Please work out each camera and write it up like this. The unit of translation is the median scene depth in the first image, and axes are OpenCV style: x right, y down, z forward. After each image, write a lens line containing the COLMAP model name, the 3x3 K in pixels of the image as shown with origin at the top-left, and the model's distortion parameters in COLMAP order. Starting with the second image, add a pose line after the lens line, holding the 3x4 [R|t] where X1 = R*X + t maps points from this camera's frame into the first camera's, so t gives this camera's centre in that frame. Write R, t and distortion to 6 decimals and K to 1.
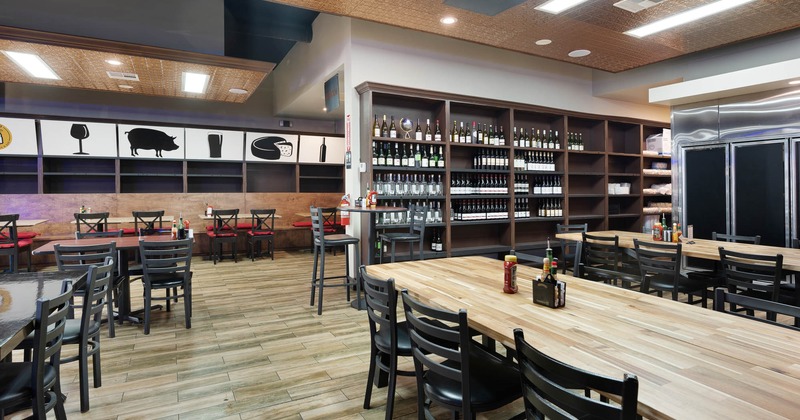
lens RADIAL K [[417.1, 0, 403.5], [0, 417.1, 190.5], [0, 0, 1]] dist [-0.011753, 0.000714]
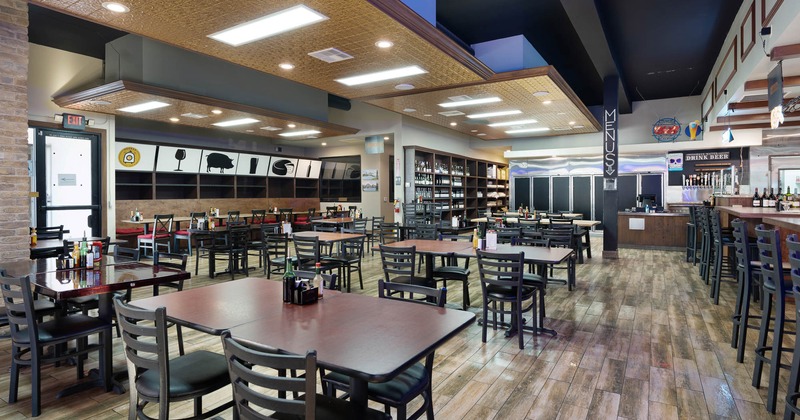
lens RADIAL K [[417.1, 0, 403.1], [0, 417.1, 203.8], [0, 0, 1]] dist [-0.011753, 0.000714]
pose [[0.863613, -0.015177, 0.503926, -0.934254], [0.006502, 0.999799, 0.018968, 0.000906], [-0.504113, -0.013105, 0.863539, -0.643158]]
